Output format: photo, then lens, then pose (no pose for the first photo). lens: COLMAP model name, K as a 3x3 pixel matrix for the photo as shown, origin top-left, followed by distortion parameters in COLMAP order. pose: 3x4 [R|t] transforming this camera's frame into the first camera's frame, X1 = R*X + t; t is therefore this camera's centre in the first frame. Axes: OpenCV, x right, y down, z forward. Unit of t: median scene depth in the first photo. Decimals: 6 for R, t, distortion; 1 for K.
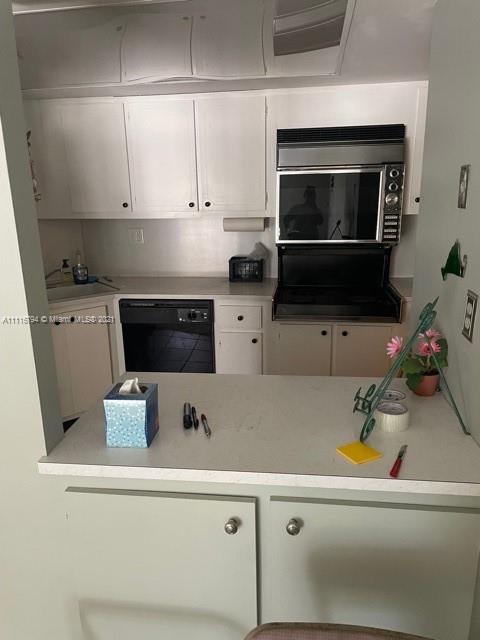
lens RADIAL K [[488.8, 0, 240.0], [0, 488.8, 320.0], [0, 0, 1]] dist [0.069034, -0.001113]
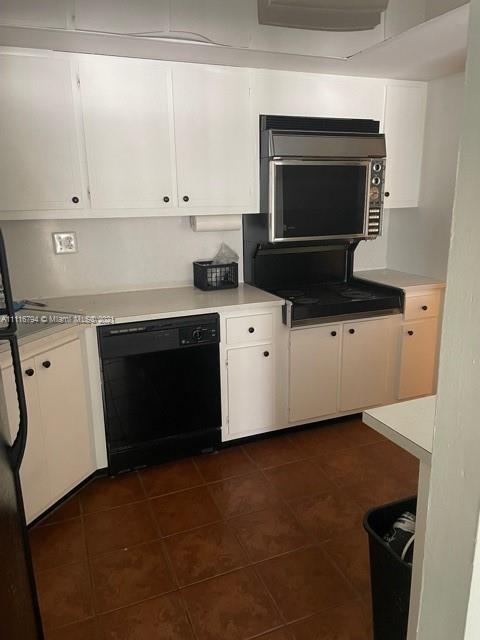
lens RADIAL K [[488.8, 0, 240.0], [0, 488.8, 320.0], [0, 0, 1]] dist [0.069034, -0.001113]
pose [[0.864127, -0.121419, 0.488408, -0.444537], [0.129138, 0.991463, 0.017999, -0.040448], [-0.486424, 0.047519, 0.872430, 0.262366]]
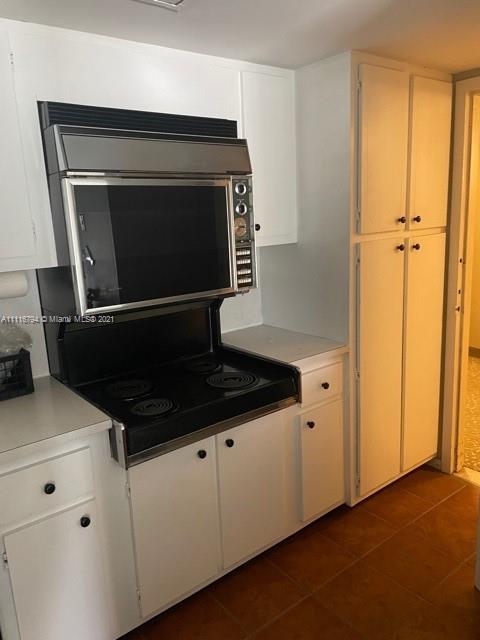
lens RADIAL K [[502.0, 0, 240.0], [0, 502.0, 320.0], [0, 0, 1]] dist [0.035760, -0.003611]
pose [[0.690703, -0.165092, 0.704041, -0.192105], [0.218298, 0.975772, 0.014648, -0.128028], [-0.689402, 0.143574, 0.710008, 0.523466]]
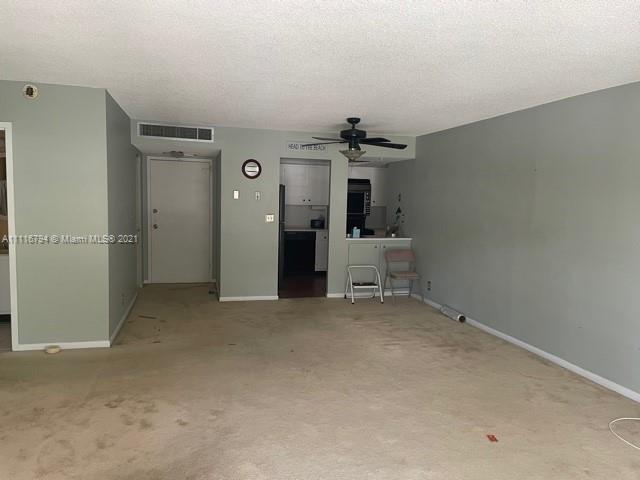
lens RADIAL K [[488.8, 0, 320.0], [0, 488.8, 240.0], [0, 0, 1]] dist [0.069034, -0.001113]
pose [[0.919944, 0.009292, 0.391939, -1.229220], [0.060397, 0.984426, -0.165101, 0.516367], [-0.387369, 0.175556, 0.905055, -1.736909]]
